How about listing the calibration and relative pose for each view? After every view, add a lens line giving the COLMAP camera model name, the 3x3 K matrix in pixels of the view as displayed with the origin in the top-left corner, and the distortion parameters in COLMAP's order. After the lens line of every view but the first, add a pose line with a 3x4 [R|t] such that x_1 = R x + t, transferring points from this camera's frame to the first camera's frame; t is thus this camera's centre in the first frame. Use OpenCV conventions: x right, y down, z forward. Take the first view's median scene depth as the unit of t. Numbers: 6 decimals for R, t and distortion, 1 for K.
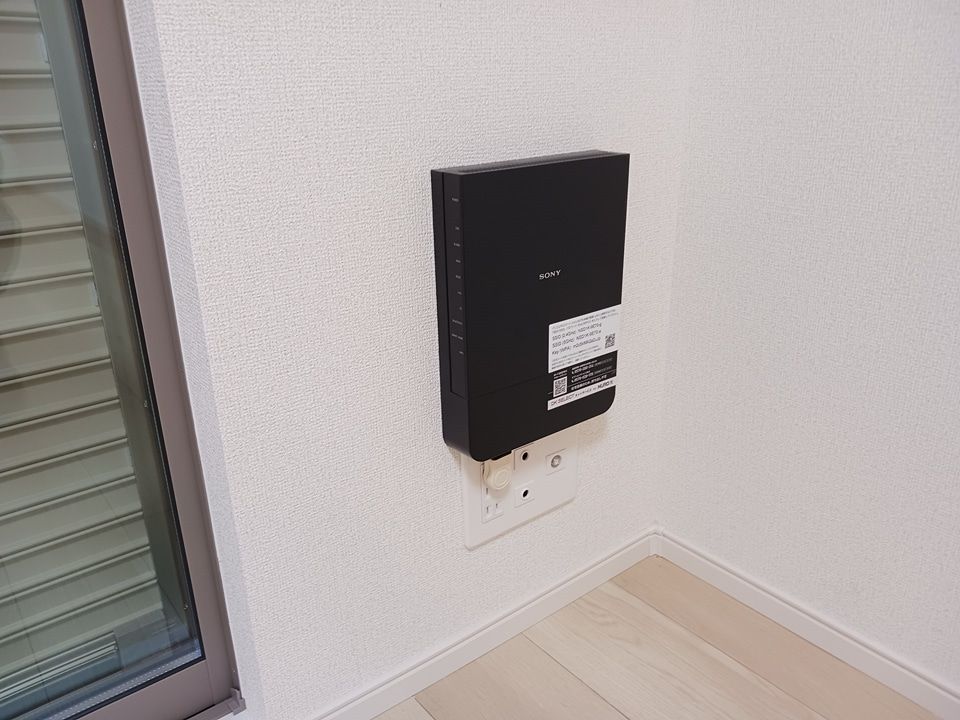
lens RADIAL K [[760.5, 0, 480.0], [0, 760.5, 360.0], [0, 0, 1]] dist [-0.001369, -0.003450]
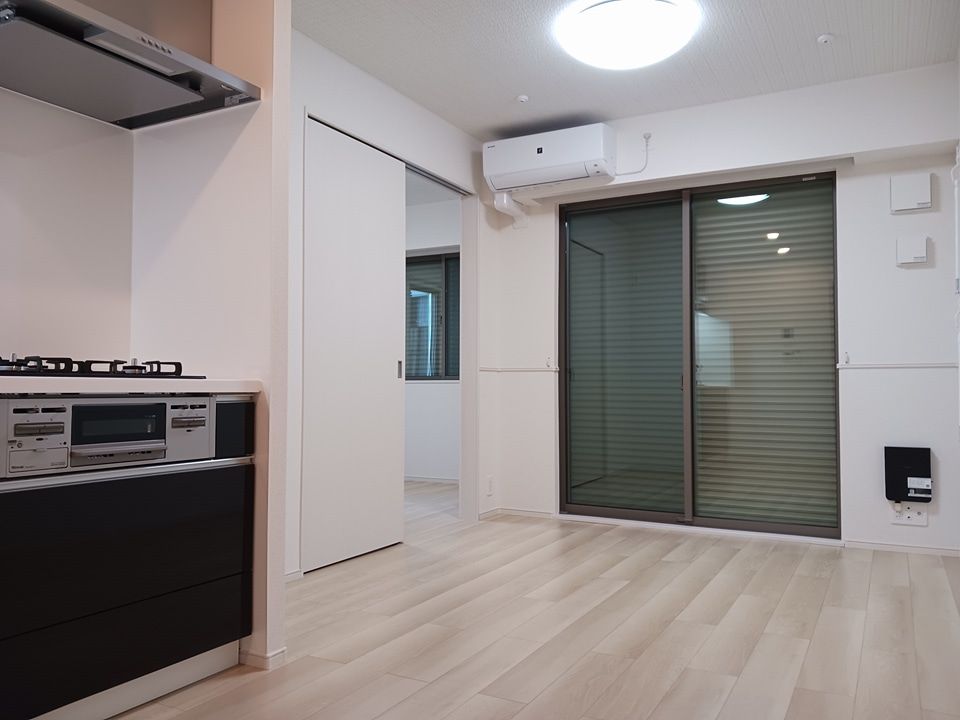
lens RADIAL K [[760.5, 0, 480.0], [0, 760.5, 360.0], [0, 0, 1]] dist [-0.001369, -0.003450]
pose [[0.389434, -0.008620, -0.921014, 3.541901], [-0.341056, 0.927526, -0.152890, 0.946671], [0.855583, 0.373658, 0.358271, -3.462141]]
